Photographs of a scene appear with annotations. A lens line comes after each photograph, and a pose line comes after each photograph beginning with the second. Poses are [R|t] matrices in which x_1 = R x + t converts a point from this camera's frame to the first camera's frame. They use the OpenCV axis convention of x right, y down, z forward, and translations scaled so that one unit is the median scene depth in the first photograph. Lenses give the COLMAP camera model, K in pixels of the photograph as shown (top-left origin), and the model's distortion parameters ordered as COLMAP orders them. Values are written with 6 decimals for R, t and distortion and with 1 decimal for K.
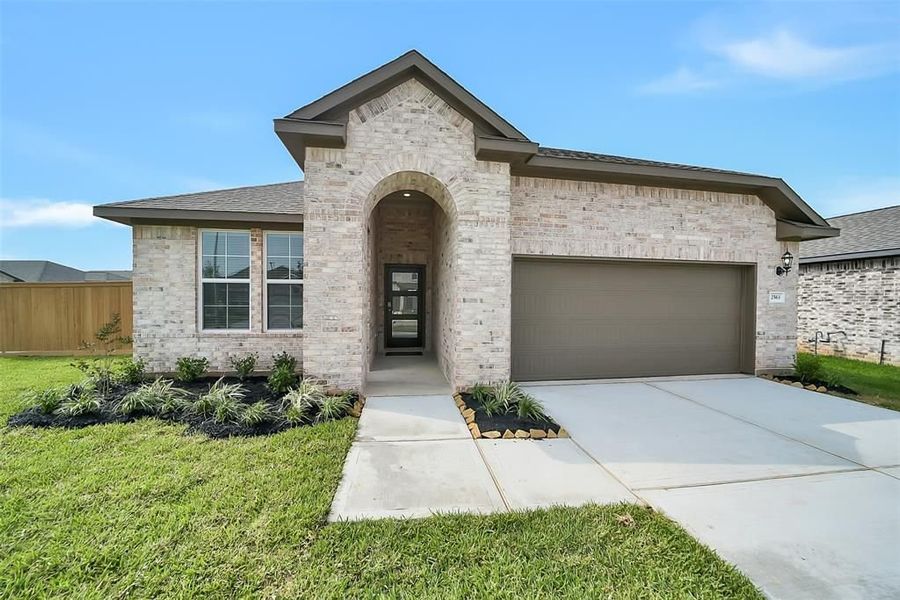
lens RADIAL K [[347.9, 0, 449.3], [0, 347.9, 294.7], [0, 0, 1]] dist [-0.024637, 0.001664]
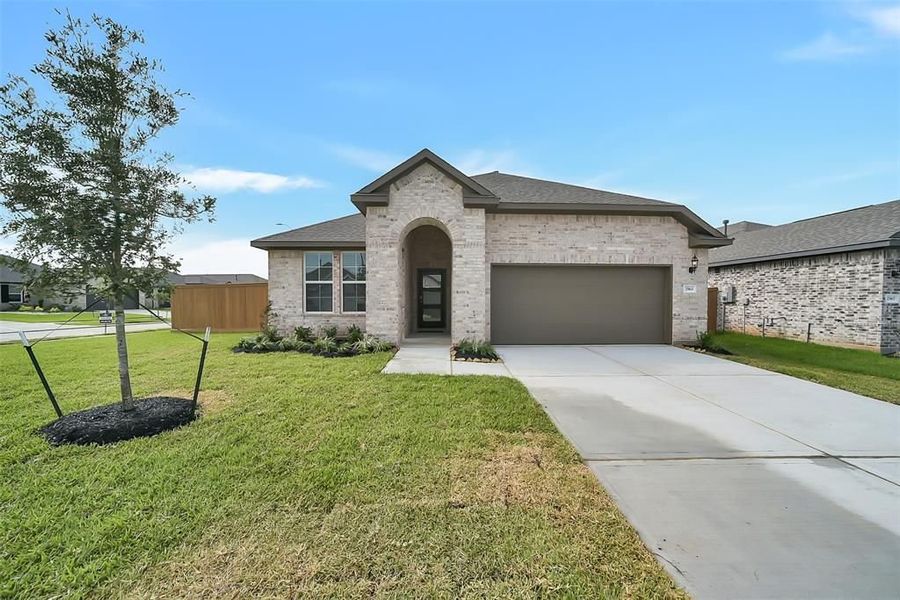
lens RADIAL K [[347.9, 0, 446.8], [0, 347.9, 285.7], [0, 0, 1]] dist [-0.024637, 0.001664]
pose [[0.989962, -0.010978, -0.140909, 0.192969], [0.007710, 0.999689, -0.023712, 0.020562], [0.141126, 0.022388, 0.989739, -0.563250]]
